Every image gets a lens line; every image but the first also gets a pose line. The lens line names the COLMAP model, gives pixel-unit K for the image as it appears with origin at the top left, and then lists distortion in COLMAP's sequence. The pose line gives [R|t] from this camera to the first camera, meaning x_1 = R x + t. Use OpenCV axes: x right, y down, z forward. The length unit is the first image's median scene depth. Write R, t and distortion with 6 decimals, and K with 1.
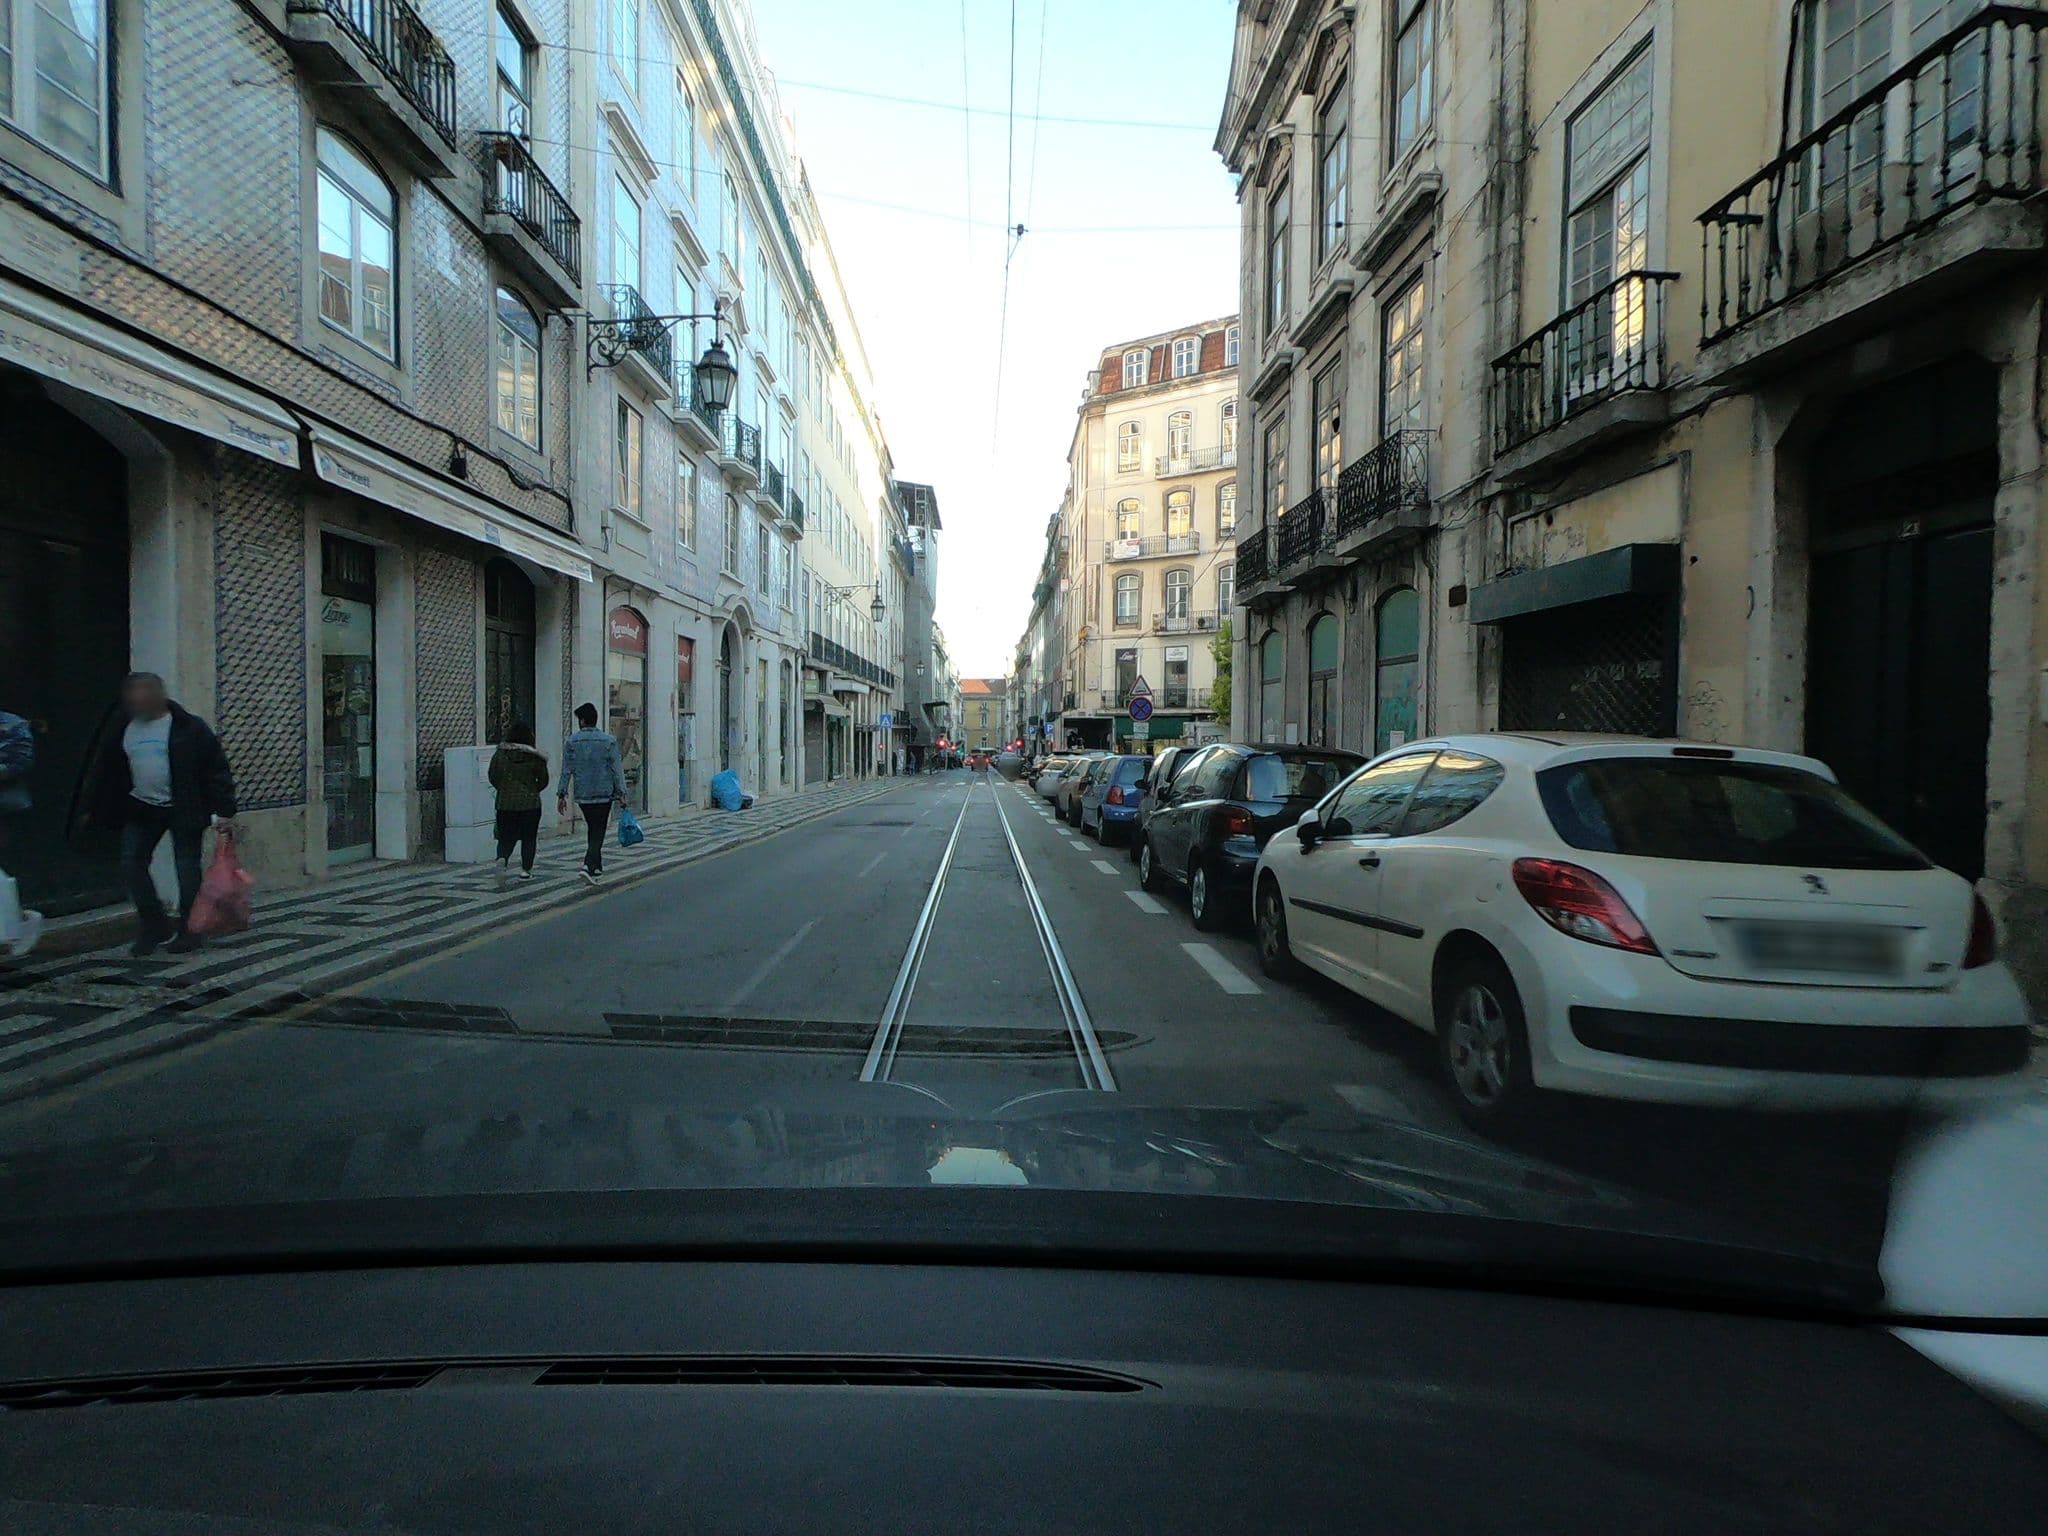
lens RADIAL K [[1027.1, 0, 1024.4], [0, 1027.1, 763.7], [0, 0, 1]] dist [0.005396, 0.000000]
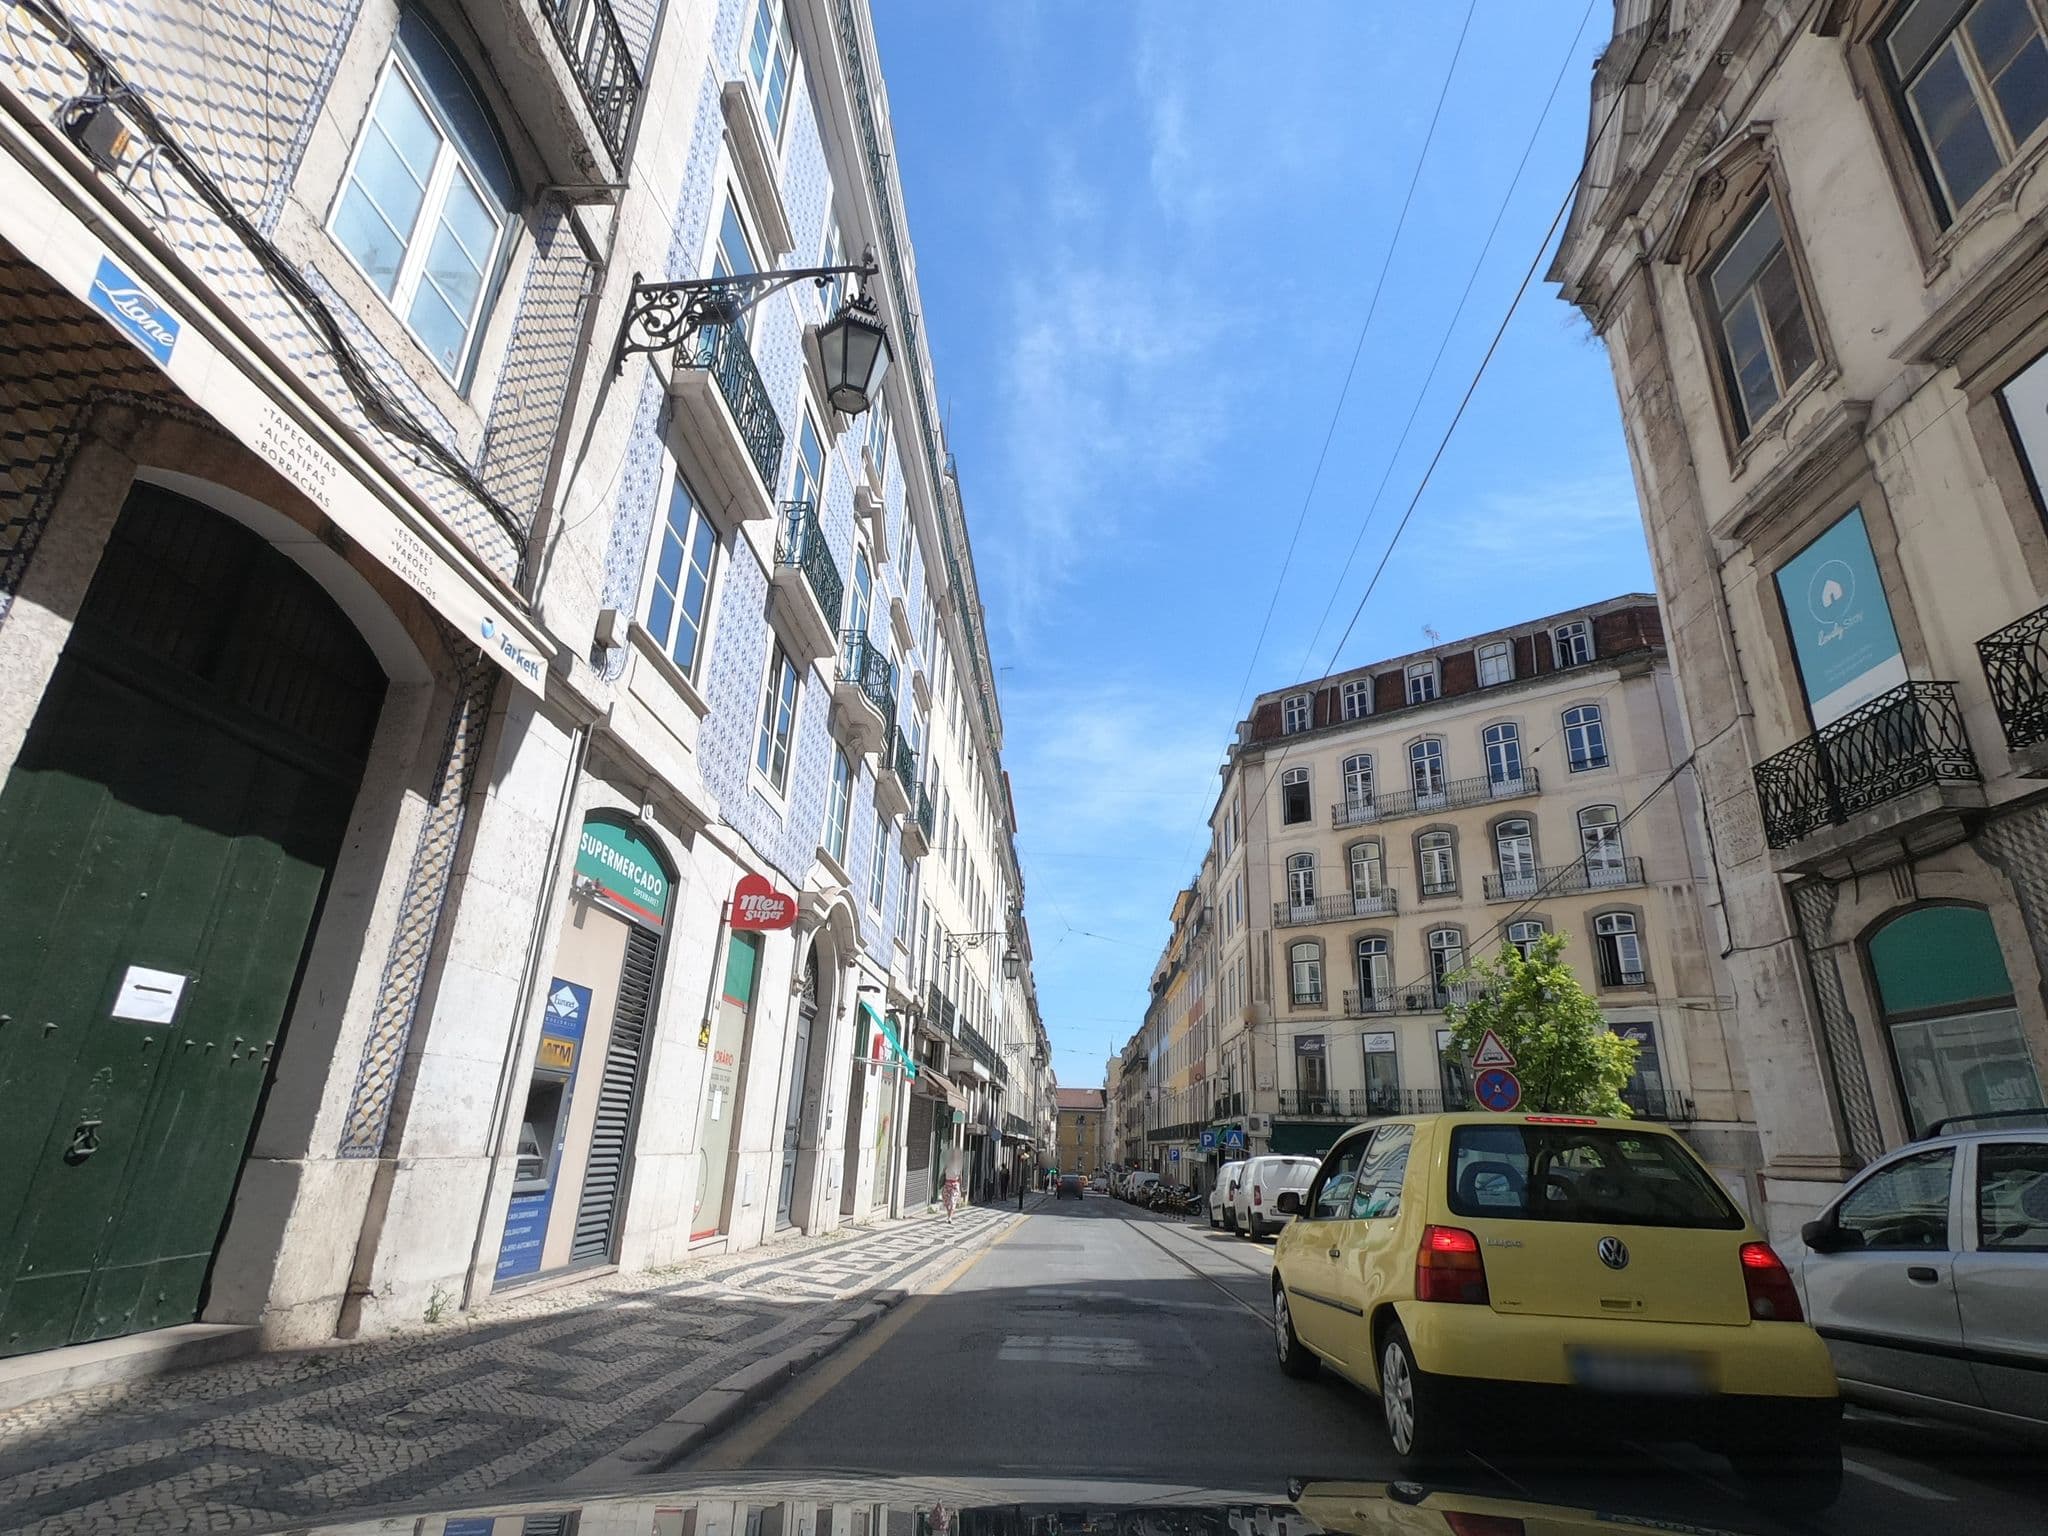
lens RADIAL K [[1027.1, 0, 1017.0], [0, 1027.1, 768.6], [0, 0, 1]] dist [0.005396, 0.000000]
pose [[0.995461, 0.000225, -0.095170, -0.049674], [-0.036223, 0.925626, -0.376701, 0.003904], [0.088007, 0.378439, 0.921433, 0.180270]]
